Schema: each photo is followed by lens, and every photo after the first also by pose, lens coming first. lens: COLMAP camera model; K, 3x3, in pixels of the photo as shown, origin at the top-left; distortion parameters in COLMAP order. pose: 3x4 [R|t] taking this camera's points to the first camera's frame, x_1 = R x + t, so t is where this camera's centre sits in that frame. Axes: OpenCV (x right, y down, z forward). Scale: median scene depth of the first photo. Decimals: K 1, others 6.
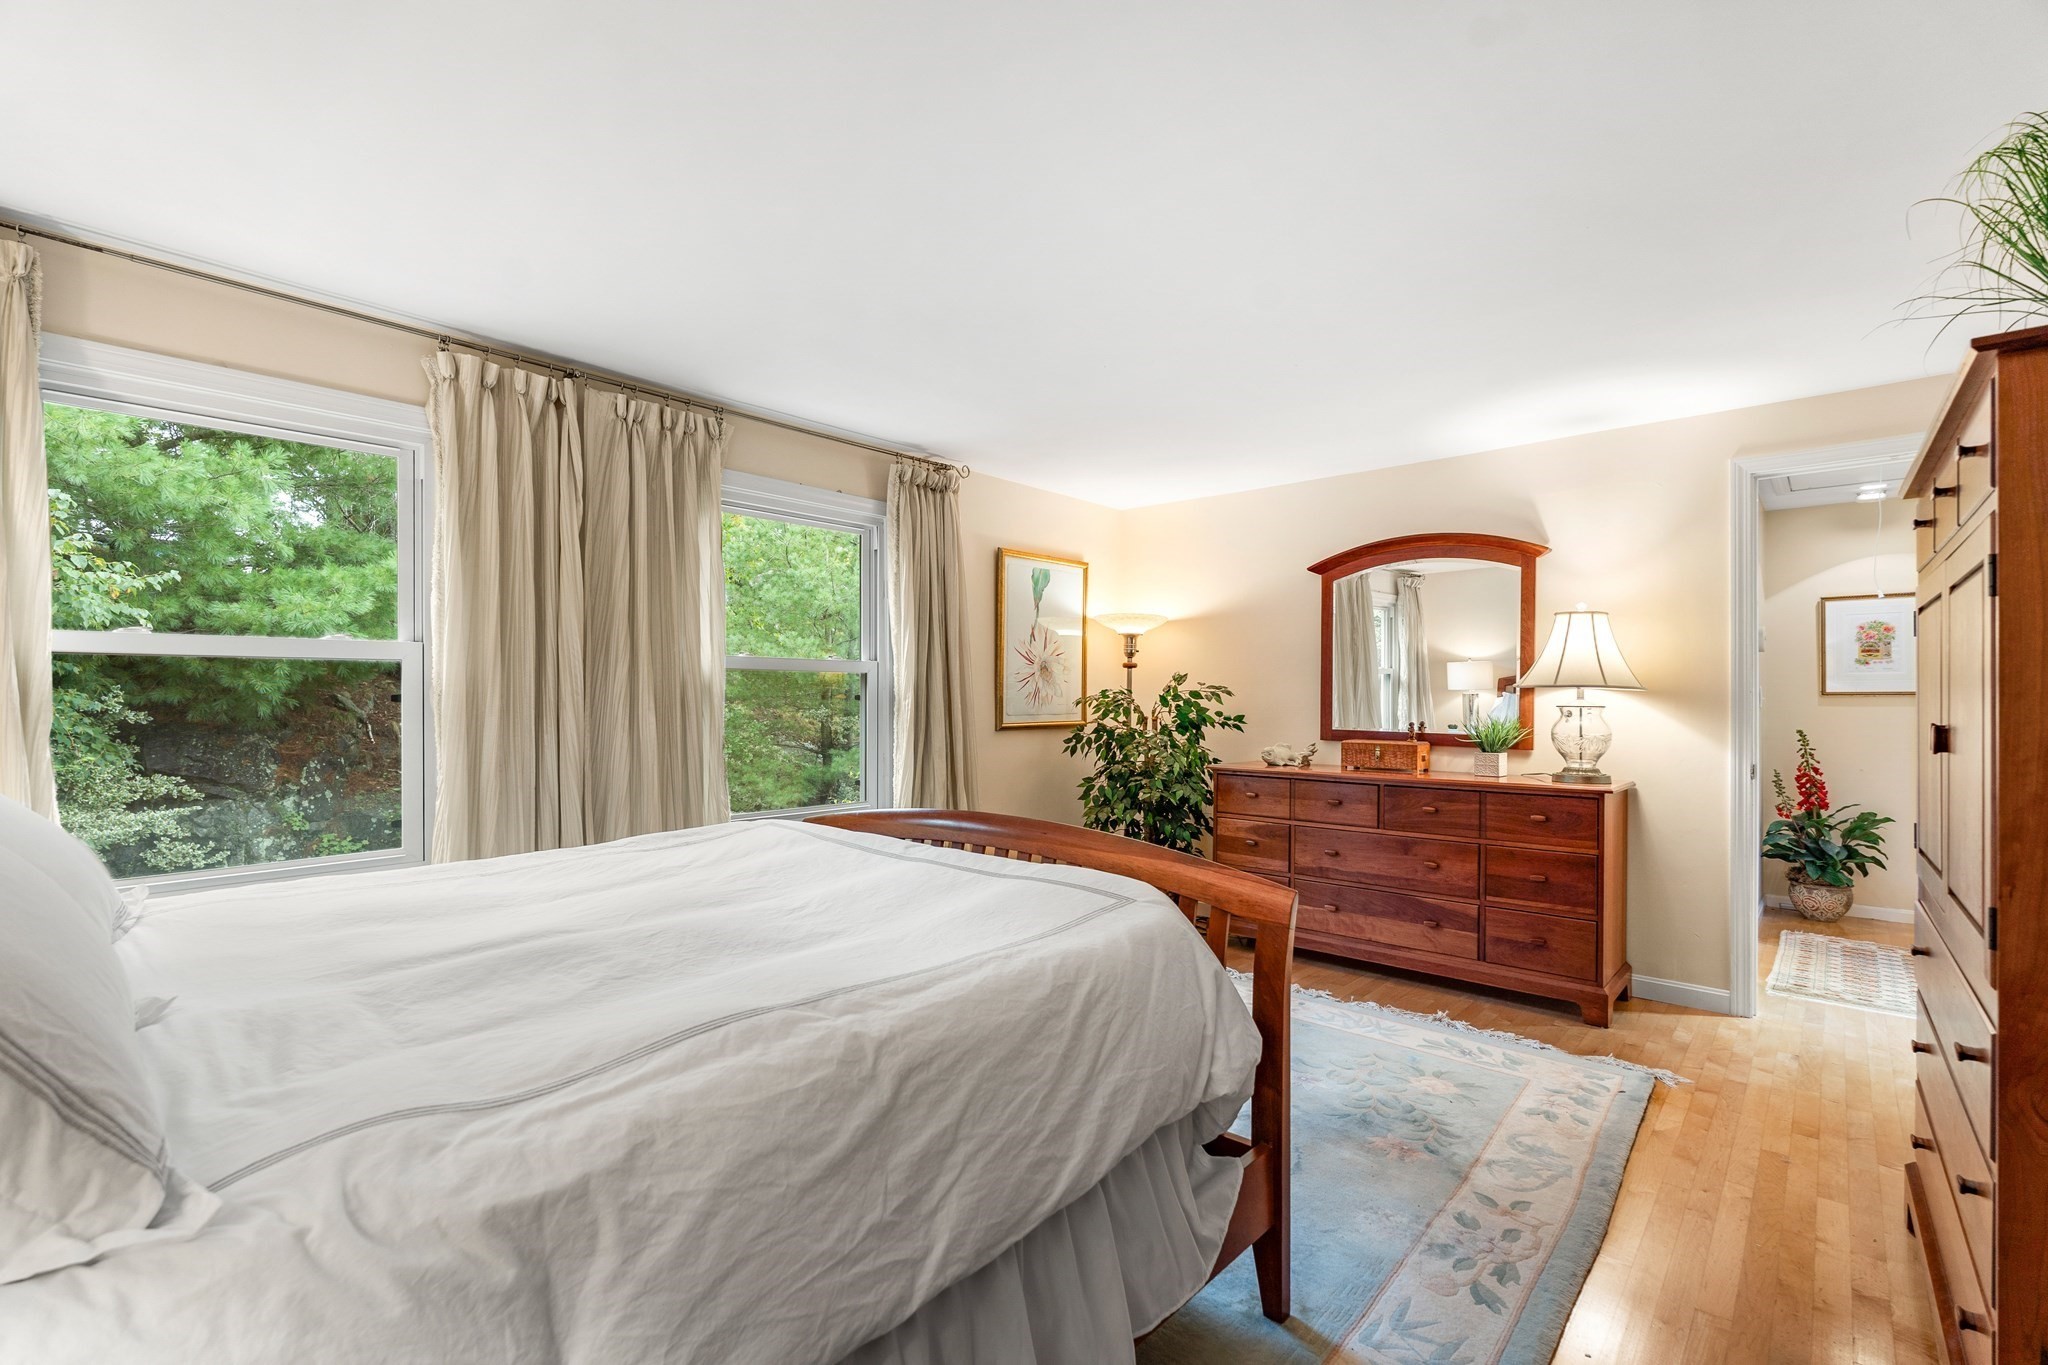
lens RADIAL K [[916.4, 0, 1016.0], [0, 916.4, 682.8], [0, 0, 1]] dist [-0.003586, -0.000028]
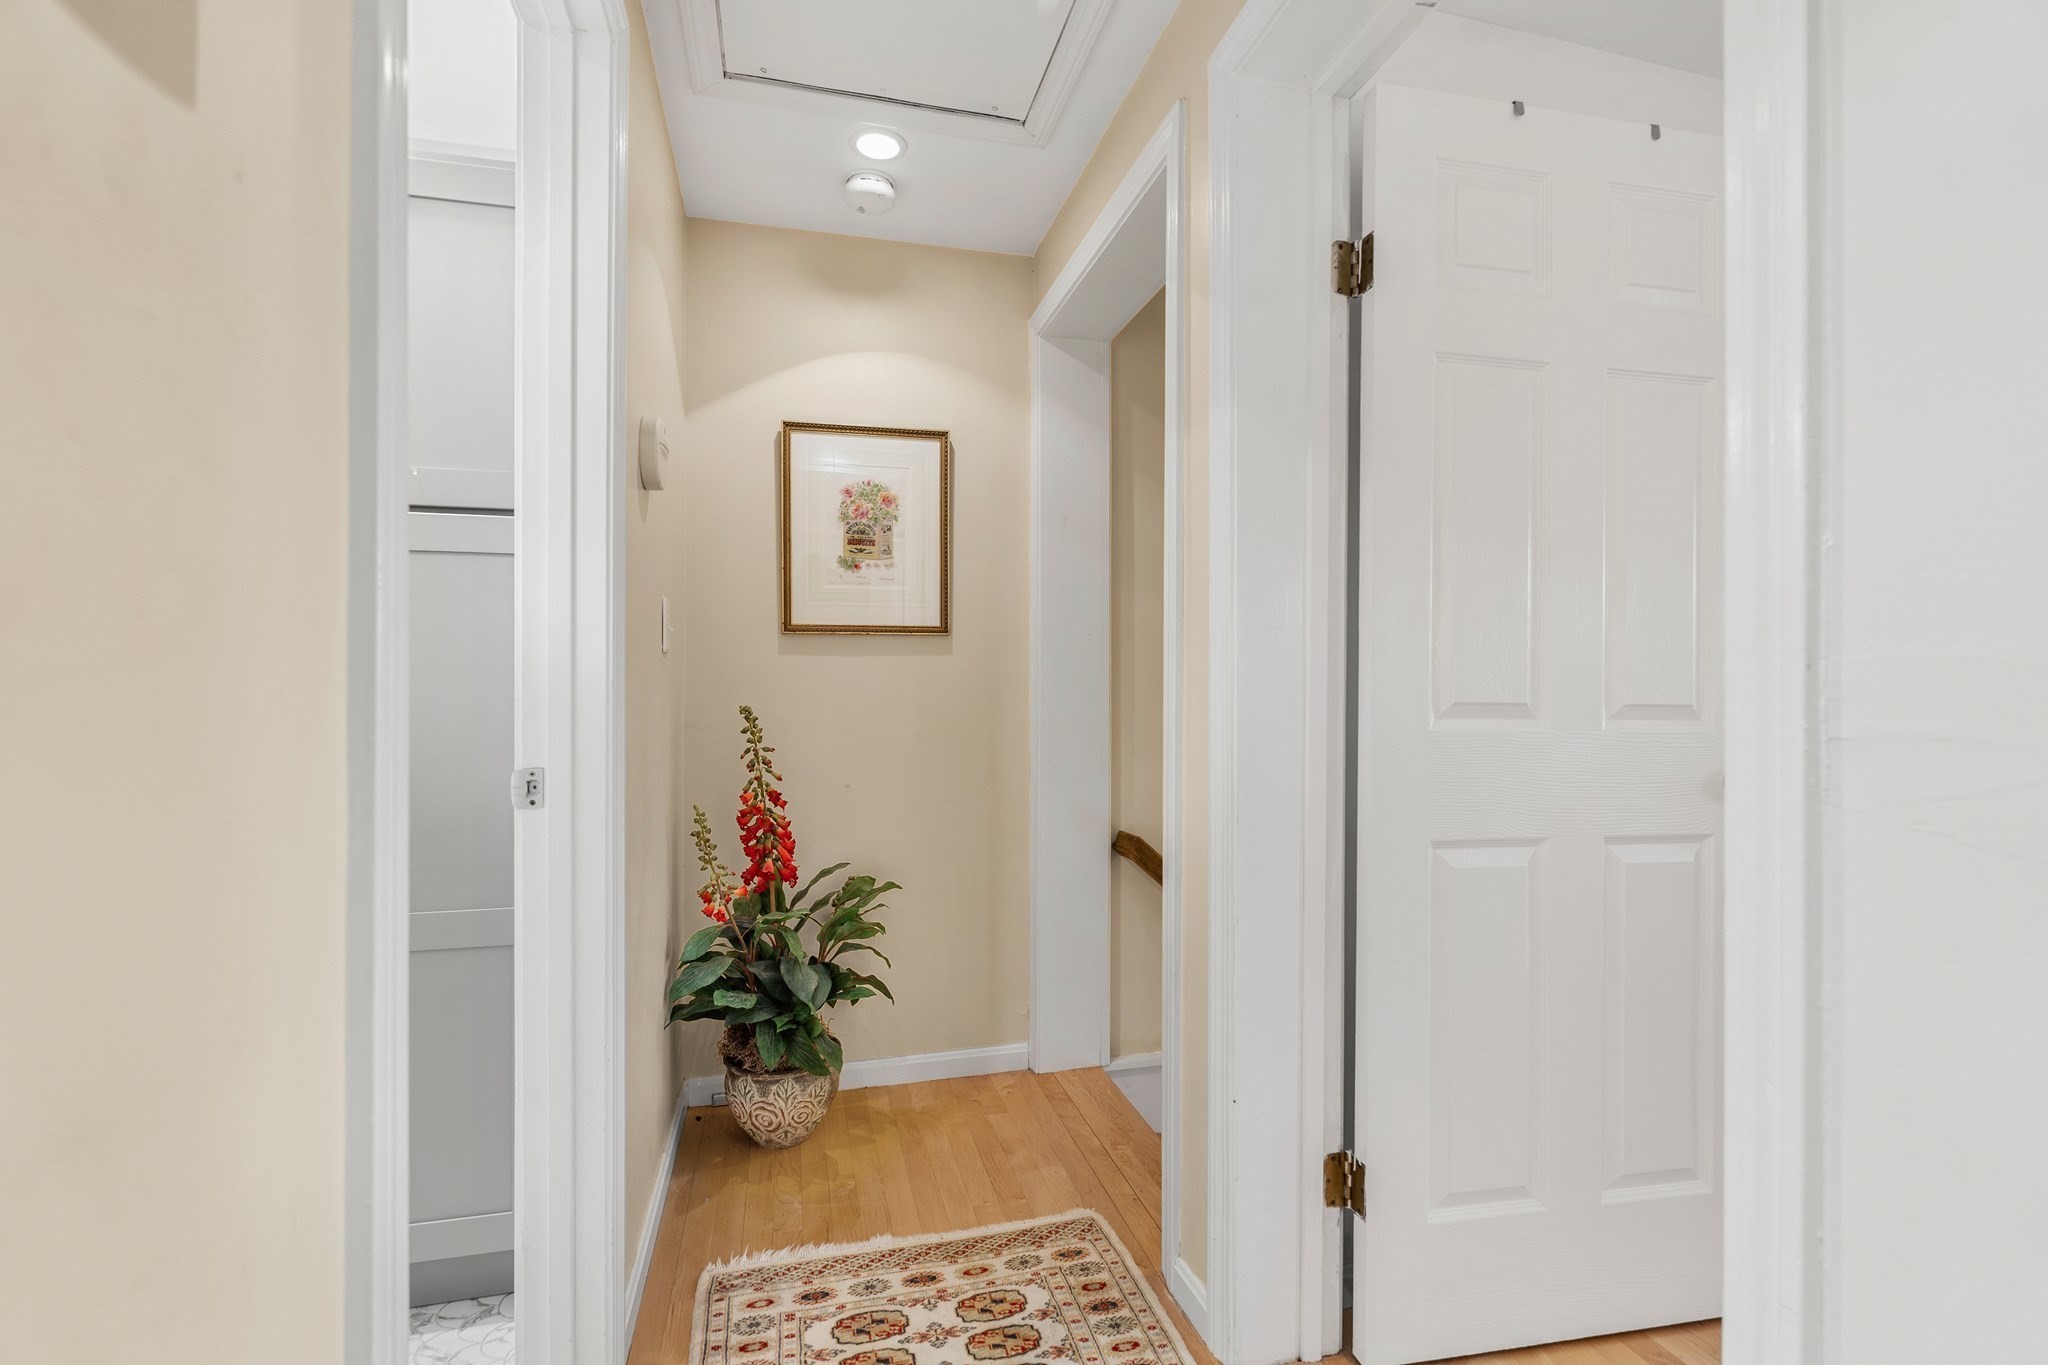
lens RADIAL K [[916.4, 0, 1018.9], [0, 916.4, 677.1], [0, 0, 1]] dist [-0.003586, -0.000028]
pose [[0.543529, 0.001672, 0.839388, 0.567402], [-0.004661, 0.999989, 0.001027, 0.036623], [-0.839377, -0.004471, 0.543531, 0.660019]]
